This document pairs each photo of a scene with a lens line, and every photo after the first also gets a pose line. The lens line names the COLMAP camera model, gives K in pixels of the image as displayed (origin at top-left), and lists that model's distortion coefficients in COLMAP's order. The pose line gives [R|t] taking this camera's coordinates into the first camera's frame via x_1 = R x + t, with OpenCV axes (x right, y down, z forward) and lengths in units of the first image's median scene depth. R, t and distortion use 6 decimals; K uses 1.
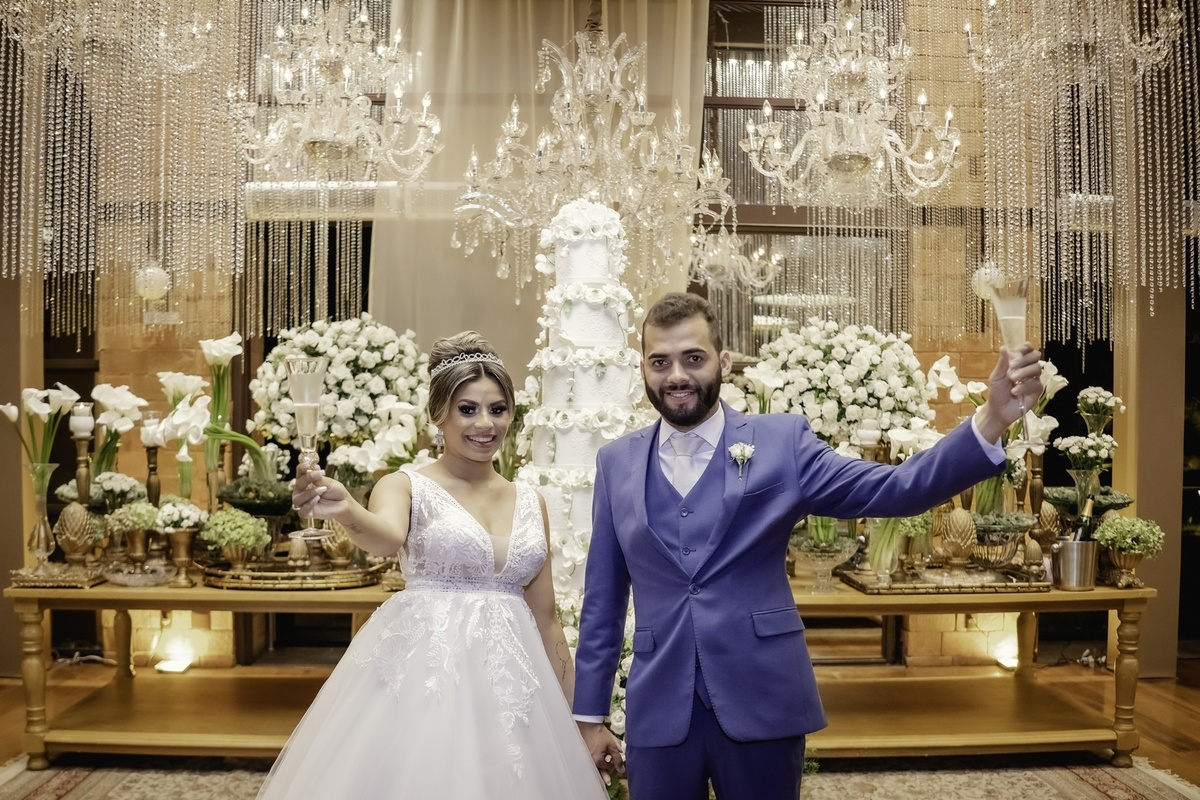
lens RADIAL K [[1071.2, 0, 556.7], [0, 1071.2, 457.1], [0, 0, 1]] dist [-0.151827, 0.023125]
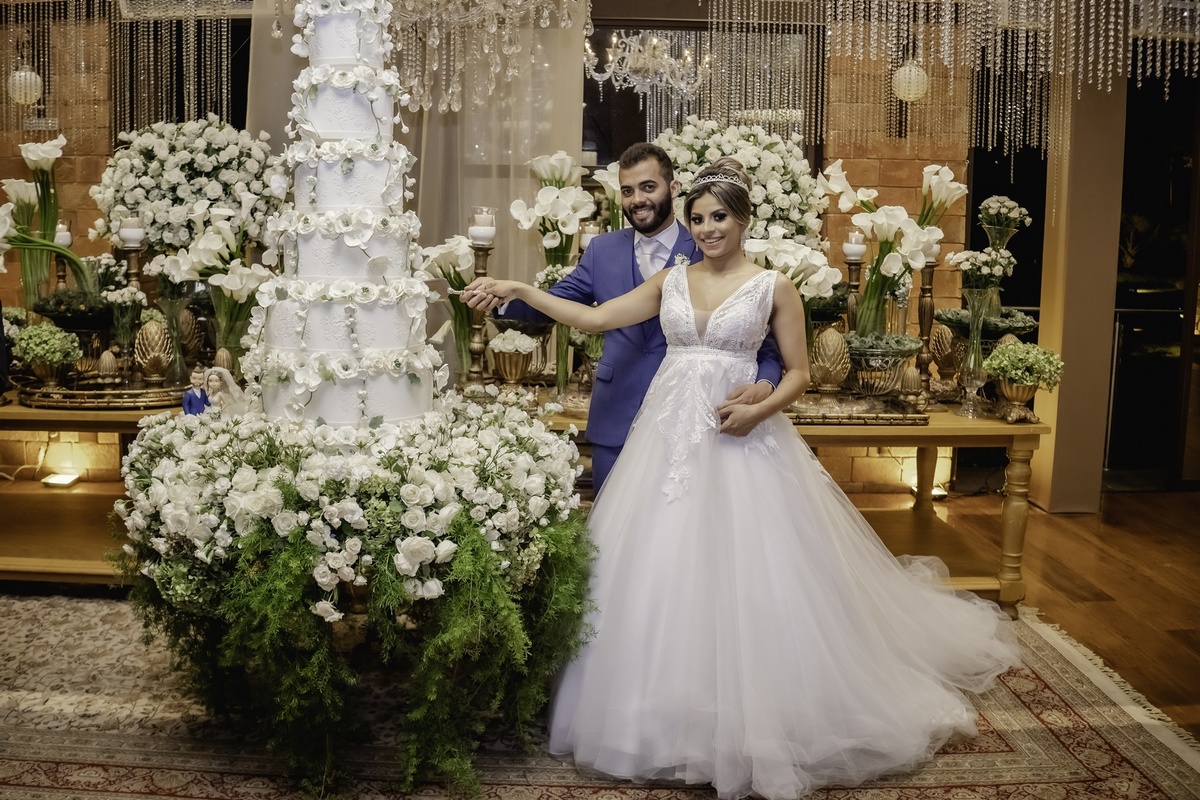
lens RADIAL K [[1022.7, 0, 549.2], [0, 1022.7, 368.0], [0, 0, 1]] dist [-0.151709, 0.016913]
pose [[0.999672, 0.010447, -0.023398, 0.158043], [-0.008106, 0.995153, 0.098005, -0.000598], [0.024309, -0.097783, 0.994911, 0.126925]]
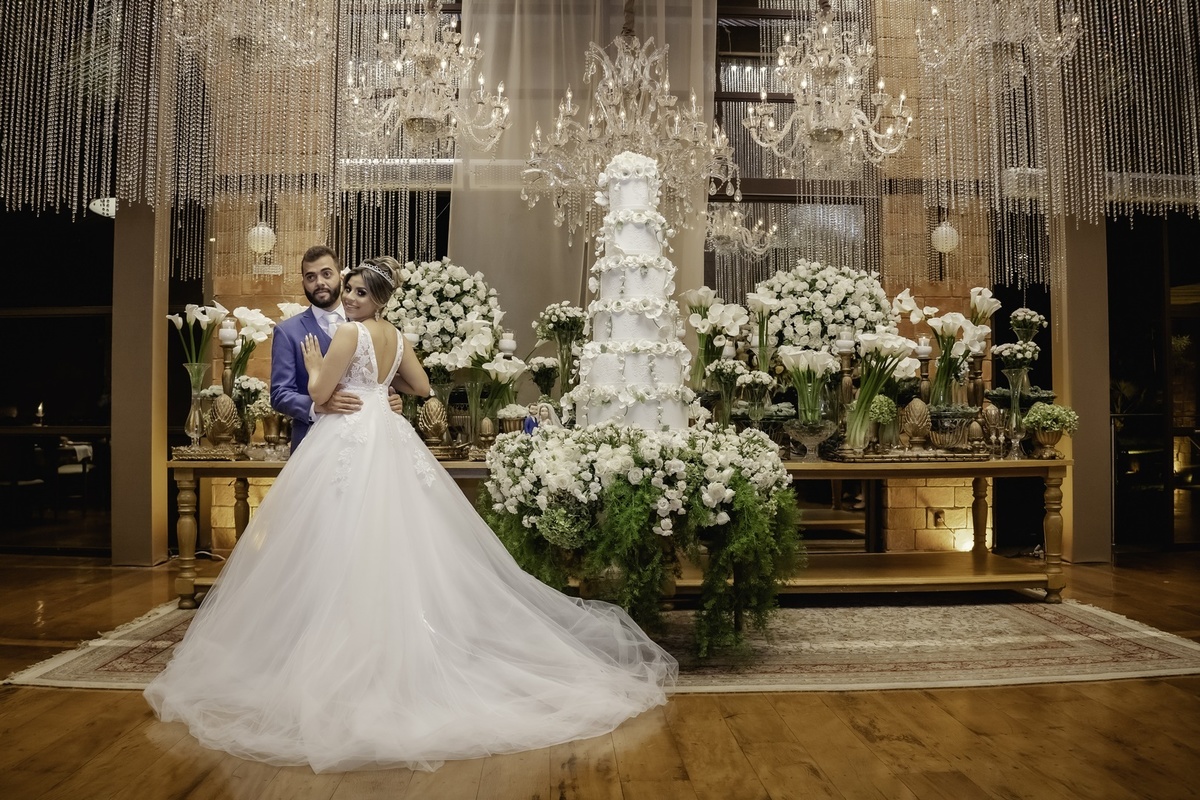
lens RADIAL K [[1029.0, 0, 572.0], [0, 1029.0, 386.4], [0, 0, 1]] dist [-0.152131, 0.009453]
pose [[0.999983, -0.002468, 0.005188, -0.042063], [0.002806, 0.997803, -0.066193, 0.110205], [-0.005013, 0.066207, 0.997793, -0.224034]]
